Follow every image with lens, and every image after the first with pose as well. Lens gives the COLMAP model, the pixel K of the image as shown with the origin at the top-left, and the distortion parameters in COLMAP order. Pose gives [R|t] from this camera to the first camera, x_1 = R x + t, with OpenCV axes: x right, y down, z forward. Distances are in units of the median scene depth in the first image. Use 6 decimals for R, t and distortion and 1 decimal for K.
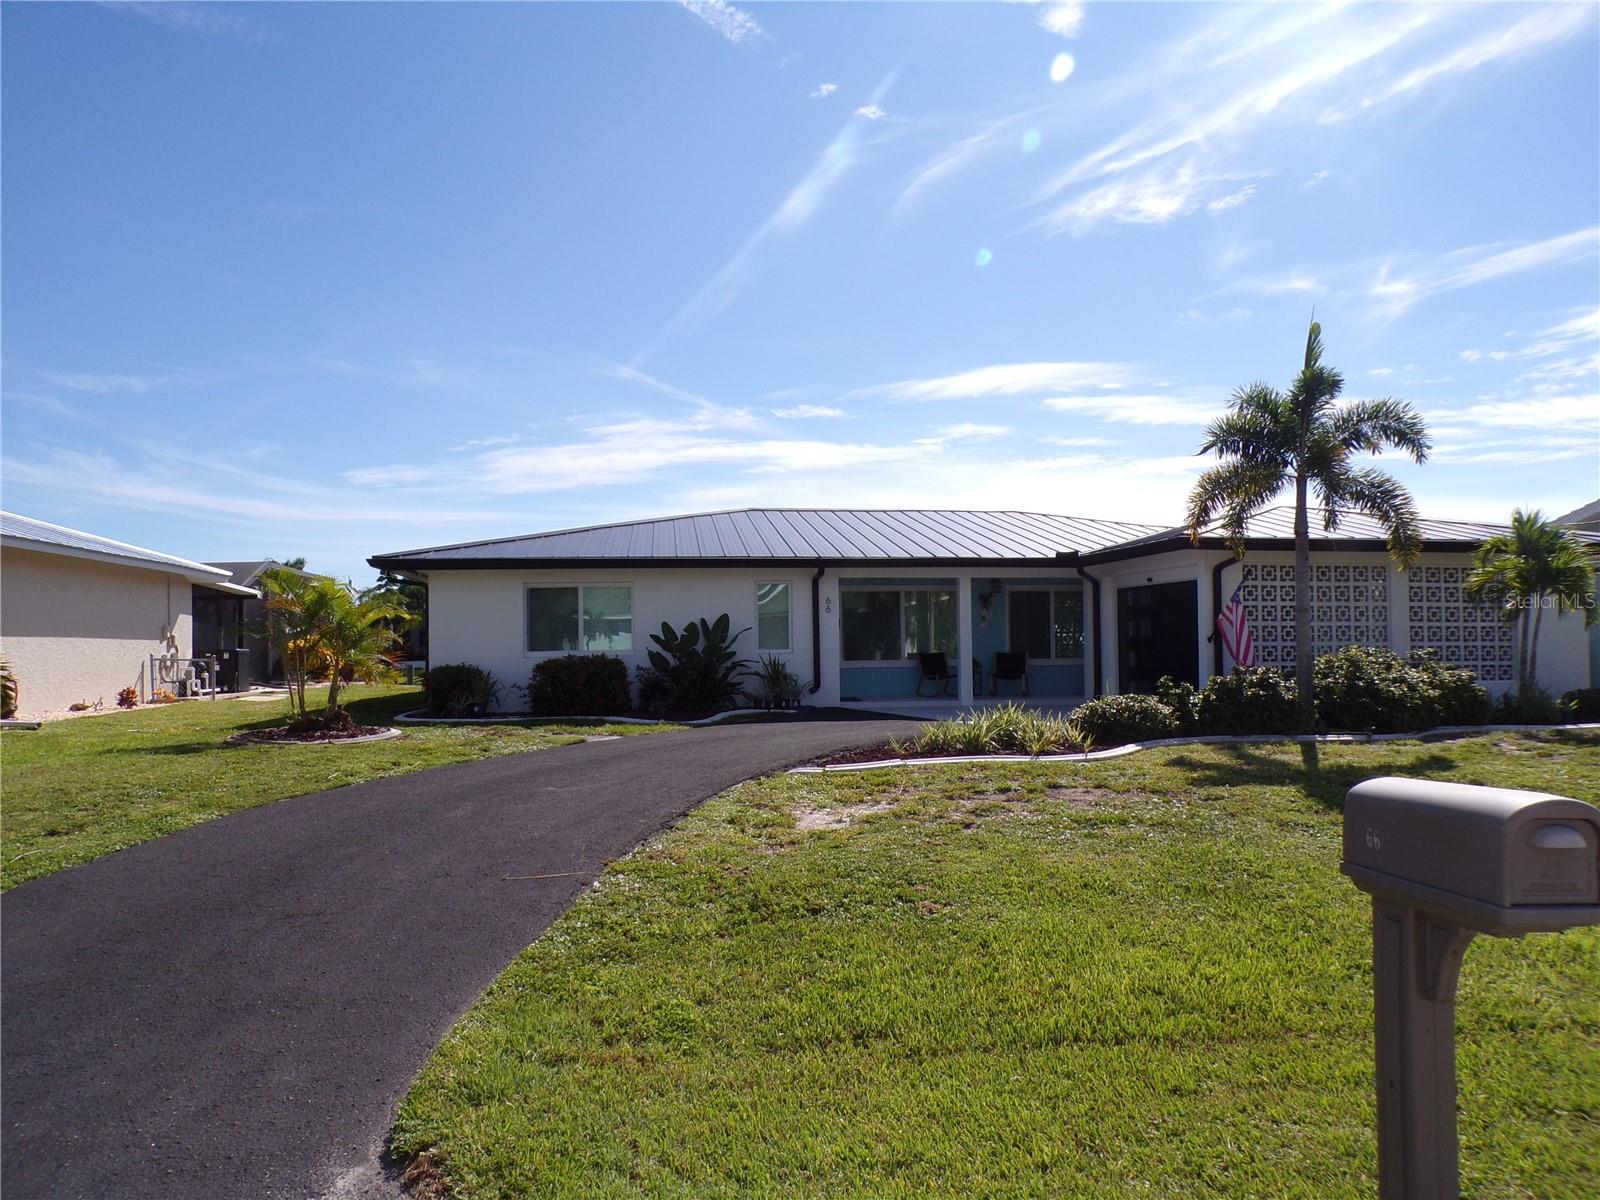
lens RADIAL K [[1105.9, 0, 794.7], [0, 1105.9, 607.8], [0, 0, 1]] dist [0.001510, -0.000645]
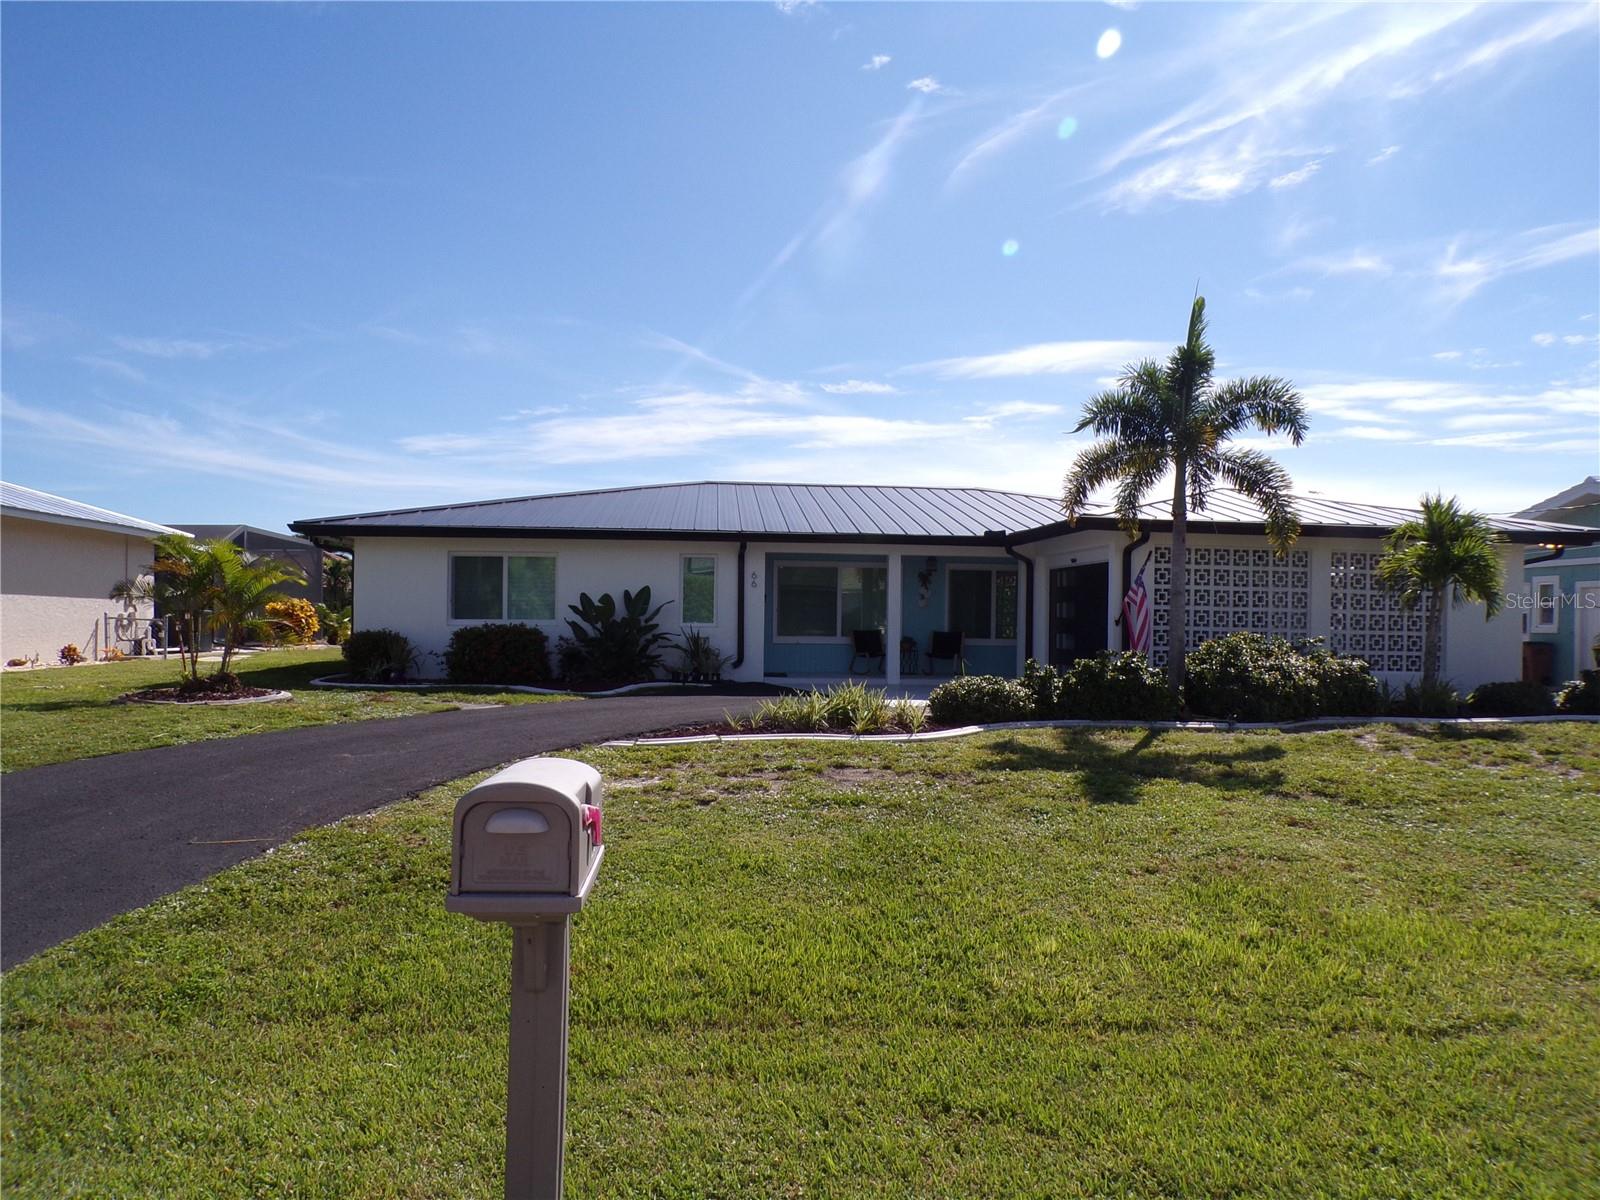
lens RADIAL K [[1105.8, 0, 805.3], [0, 1105.8, 593.7], [0, 0, 1]] dist [0.012286, 0.000390]
pose [[0.999163, 0.022486, -0.034169, 0.113057], [-0.022162, 0.999706, 0.009833, -0.000365], [0.034380, -0.009067, 0.999368, 0.007113]]
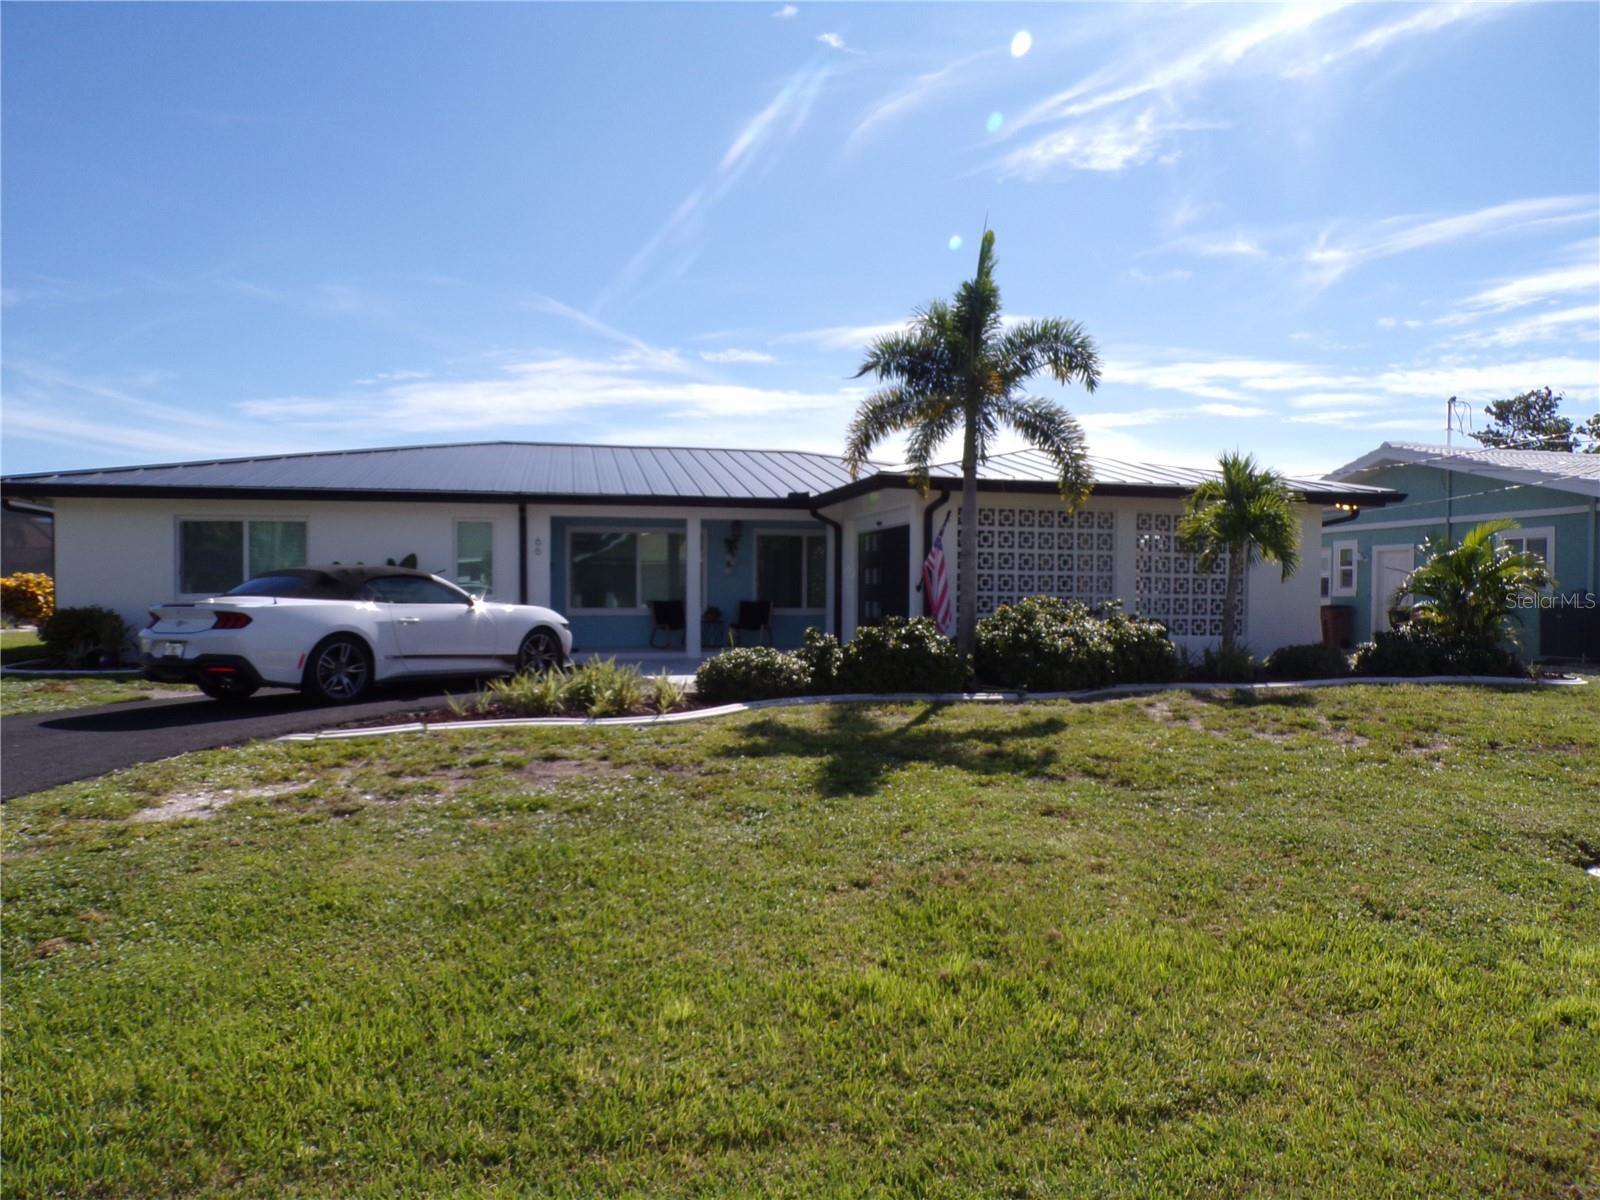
lens RADIAL K [[1105.8, 0, 805.3], [0, 1105.8, 593.7], [0, 0, 1]] dist [0.012286, 0.000390]
pose [[0.995459, 0.012552, 0.094360, 0.167236], [-0.015546, 0.999397, 0.031061, 0.005162], [-0.093913, -0.032387, 0.995054, 0.078715]]
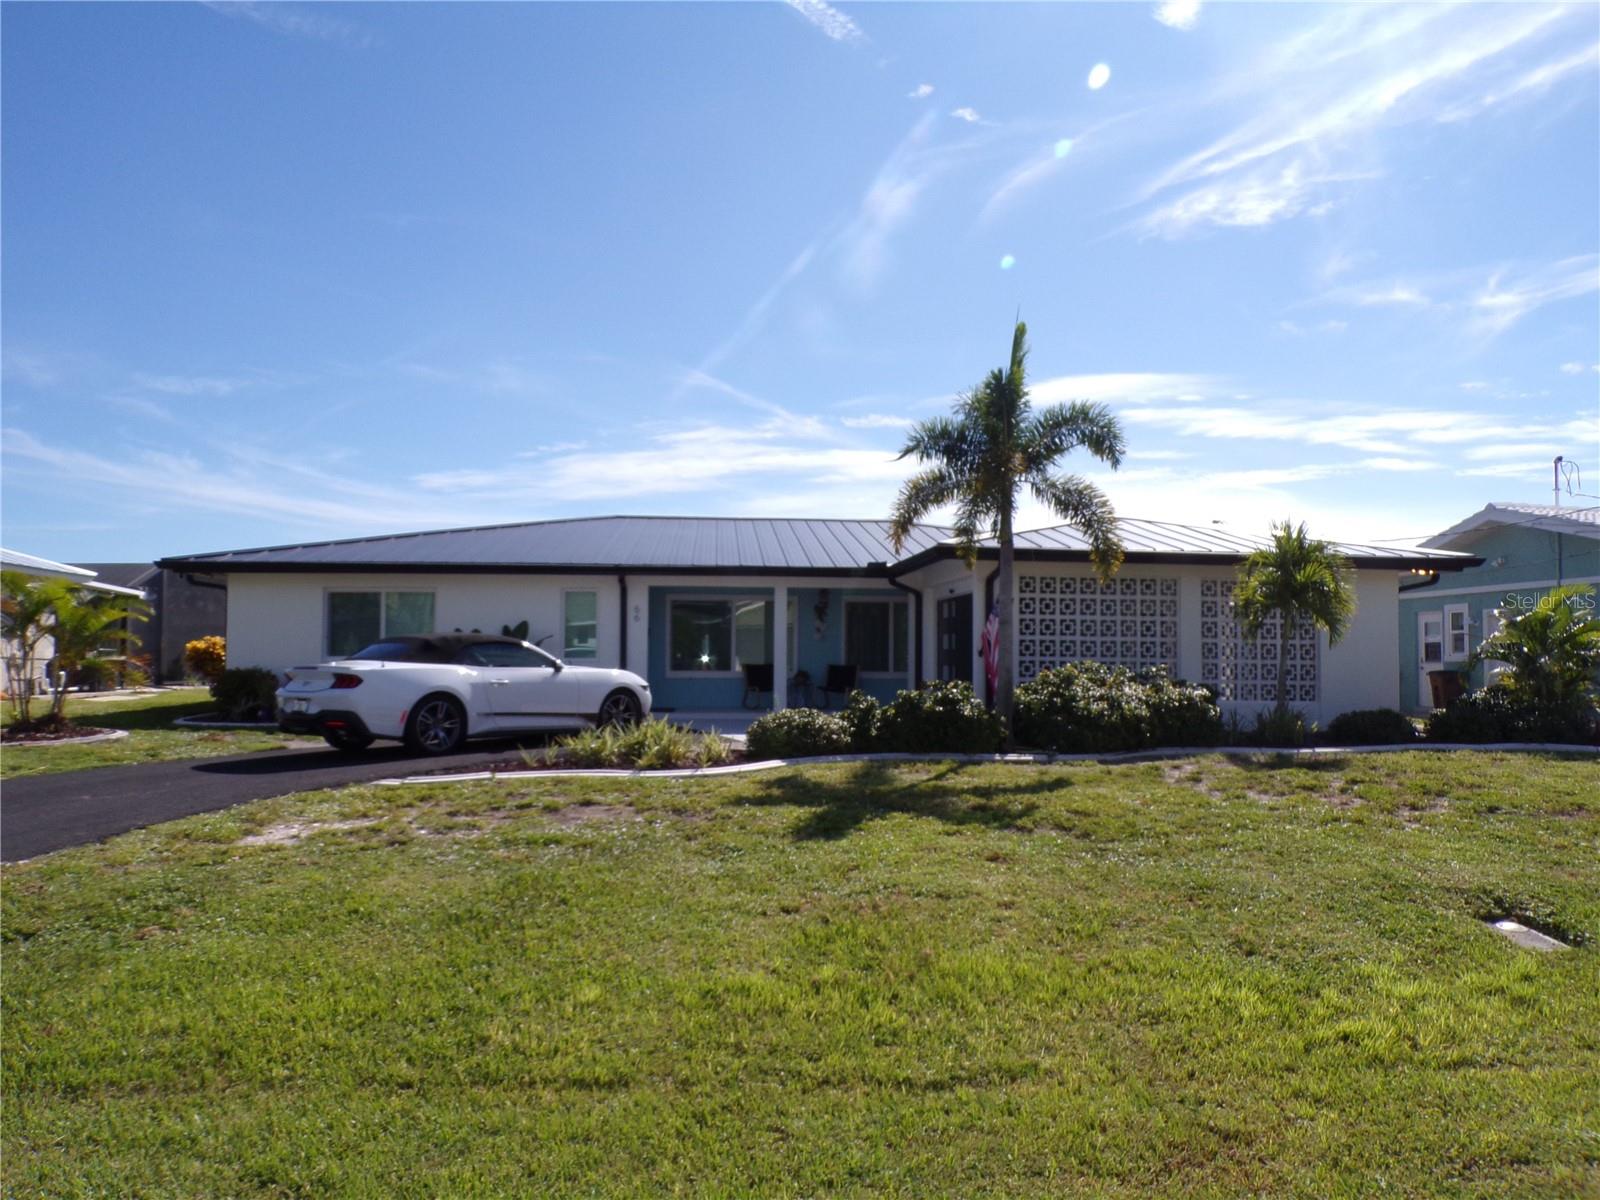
lens RADIAL K [[1102.2, 0, 808.7], [0, 1102.2, 606.3], [0, 0, 1]] dist [-0.003098, 0.005981]
pose [[0.999325, 0.013119, -0.034323, 0.221603], [-0.013515, 0.999845, -0.011314, 0.000375], [0.034169, 0.011770, 0.999347, 0.027587]]
